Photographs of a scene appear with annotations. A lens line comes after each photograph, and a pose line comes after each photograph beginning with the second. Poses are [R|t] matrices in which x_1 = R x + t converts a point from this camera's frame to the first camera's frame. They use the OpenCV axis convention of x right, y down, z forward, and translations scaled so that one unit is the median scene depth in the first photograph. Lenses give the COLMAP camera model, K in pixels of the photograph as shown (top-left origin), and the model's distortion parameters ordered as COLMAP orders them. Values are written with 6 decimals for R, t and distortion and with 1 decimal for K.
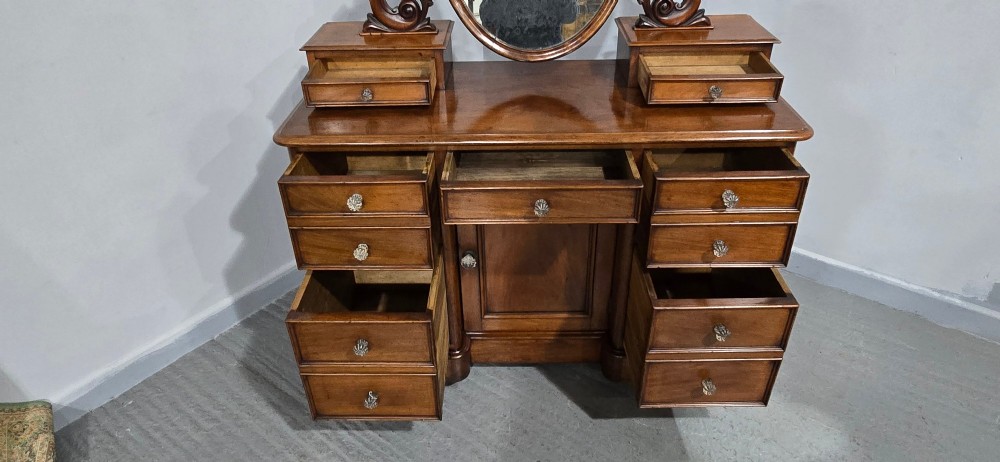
lens RADIAL K [[613.1, 0, 495.0], [0, 613.1, 232.0], [0, 0, 1]] dist [-0.009589, 0.003039]
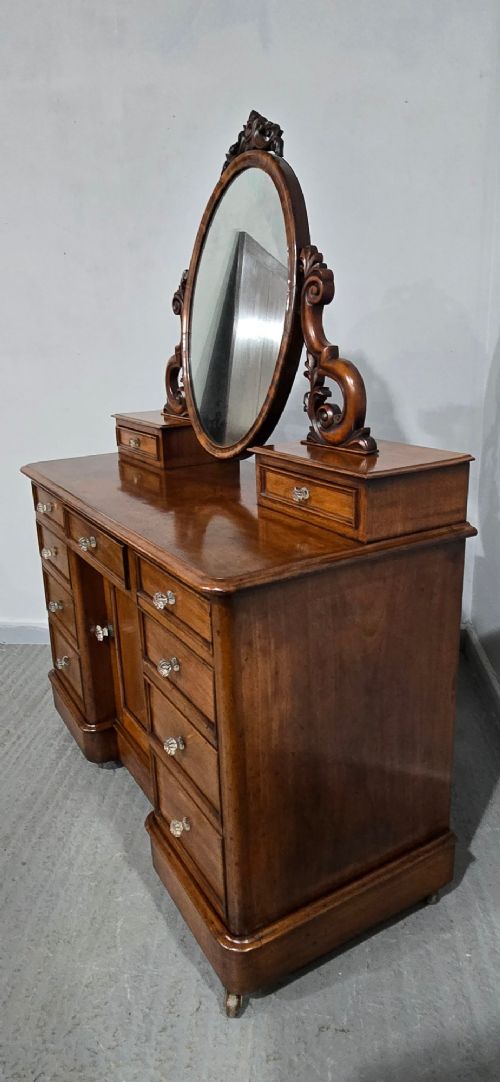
lens RADIAL K [[671.3, 0, 251.3], [0, 671.3, 534.9], [0, 0, 1]] dist [0.002919, -0.001348]
pose [[0.538335, 0.250175, -0.804741, 0.907171], [-0.442607, 0.896548, -0.017368, -0.179099], [0.717143, 0.365534, 0.593372, 0.480007]]
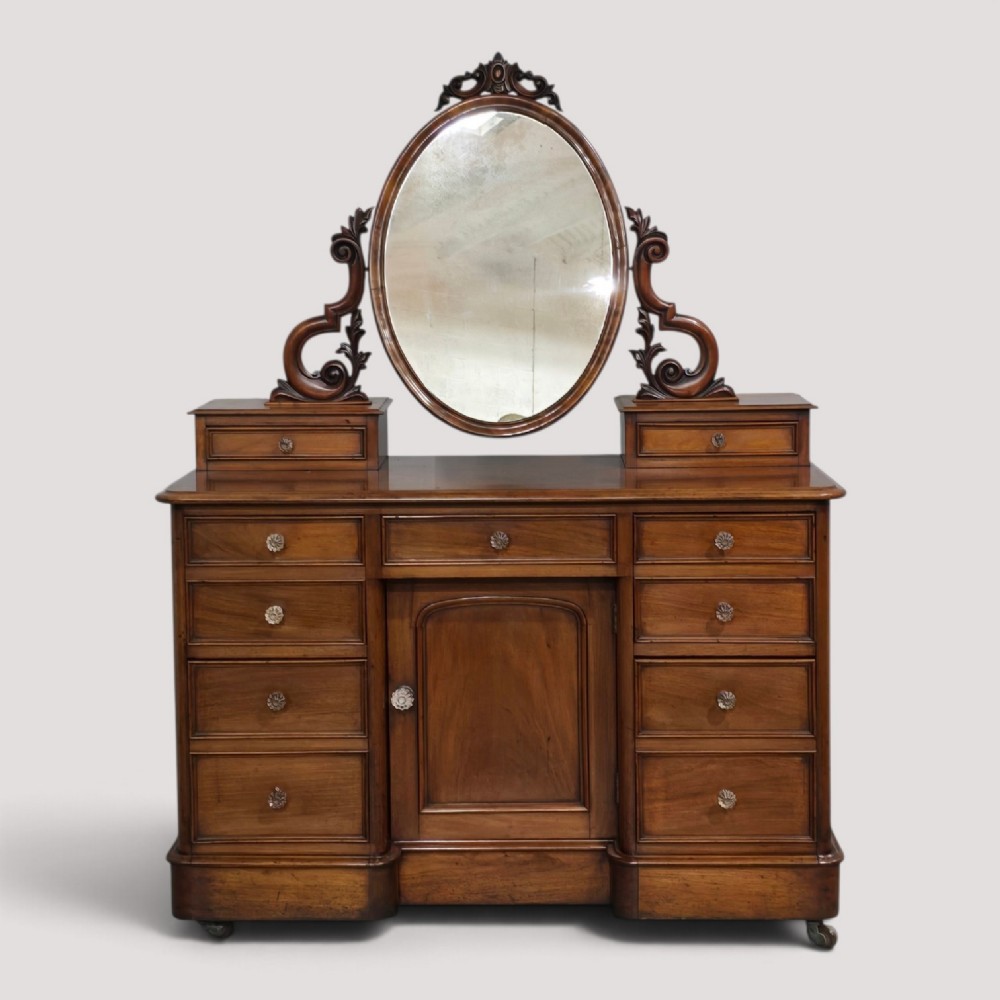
lens RADIAL K [[1688.0, 0, 493.1], [0, 1688.0, 481.3], [0, 0, 1]] dist [0.125810, 0.000000]
pose [[0.999818, 0.015106, 0.011622, 0.032170], [-0.008725, 0.904900, -0.425535, 0.633211], [-0.016945, 0.425357, 0.904867, -0.819705]]
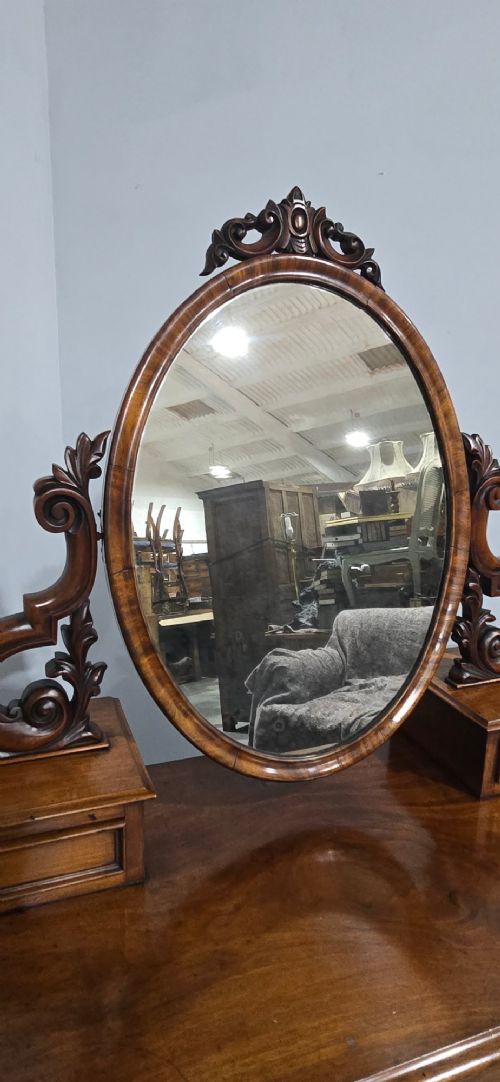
lens RADIAL K [[671.3, 0, 251.2], [0, 671.3, 539.6], [0, 0, 1]] dist [0.002919, -0.001348]
pose [[0.923604, -0.040699, 0.381183, -0.182966], [0.168953, 0.935784, -0.309457, -0.295681], [-0.344110, 0.350218, 0.871169, 0.464789]]
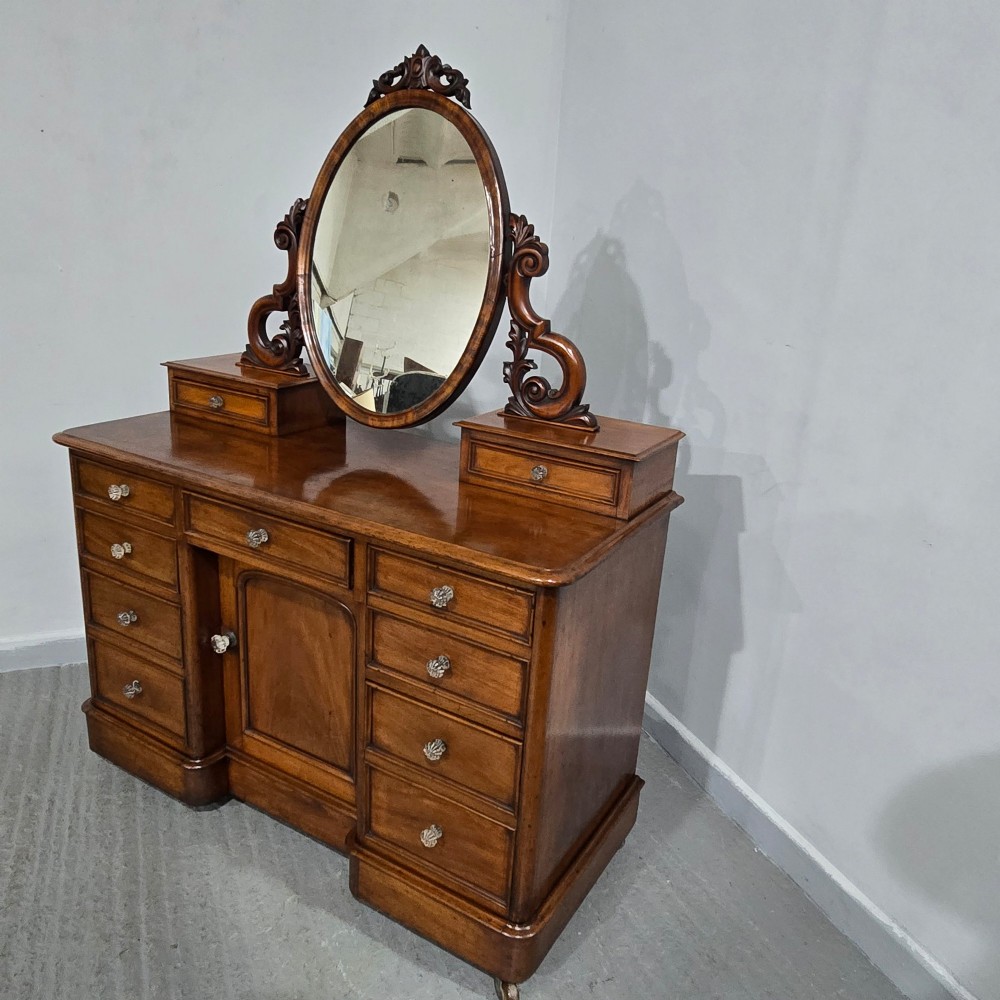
lens RADIAL K [[820.8, 0, 499.8], [0, 820.8, 493.6], [0, 0, 1]] dist [0.000856, 0.005665]
pose [[0.874579, 0.227833, -0.428023, 0.677335], [-0.333318, 0.923584, -0.189451, -0.048919], [0.352152, 0.308358, 0.883688, 0.135294]]
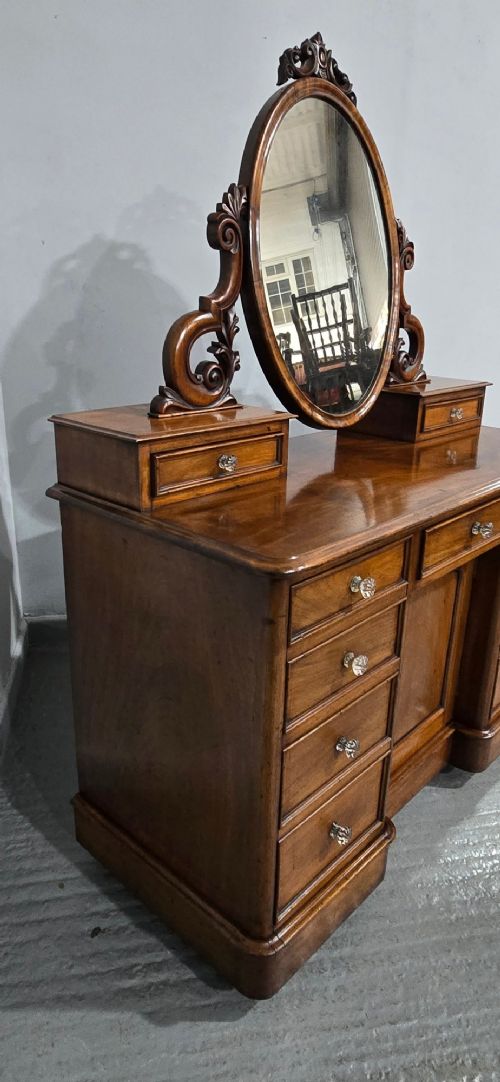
lens RADIAL K [[681.0, 0, 245.0], [0, 681.0, 537.6], [0, 0, 1]] dist [-0.008194, 0.002133]
pose [[0.665914, -0.206595, 0.716852, -0.696183], [0.371852, 0.924936, -0.078865, -0.118775], [-0.646749, 0.319080, 0.692751, 0.496115]]
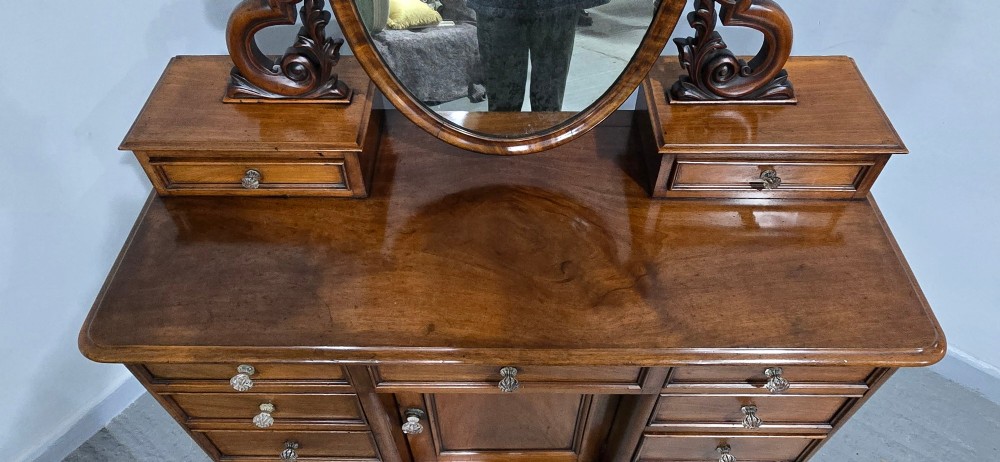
lens RADIAL K [[620.4, 0, 499.0], [0, 620.4, 236.2], [0, 0, 1]] dist [0.002919, -0.001348]
pose [[0.999628, 0.000561, 0.027285, 0.037989], [-0.008438, 0.957157, 0.289448, -0.378113], [-0.025953, -0.289570, 0.956805, 0.360895]]
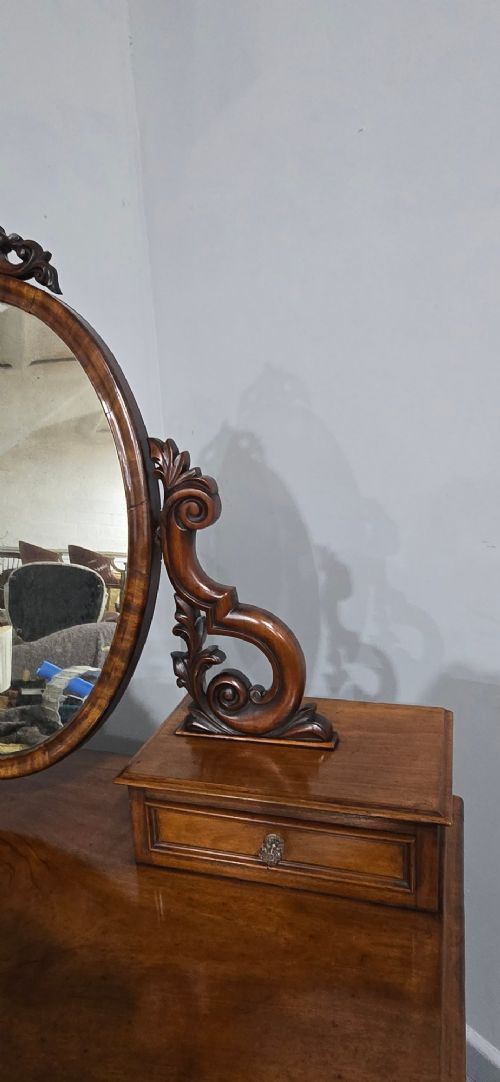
lens RADIAL K [[663.3, 0, 250.3], [0, 663.3, 532.3], [0, 0, 1]] dist [-0.009589, 0.003039]
pose [[0.966817, 0.027863, -0.253945, 0.411825], [-0.116597, 0.932591, -0.341582, -0.303328], [0.227310, 0.359857, 0.904894, 0.467604]]
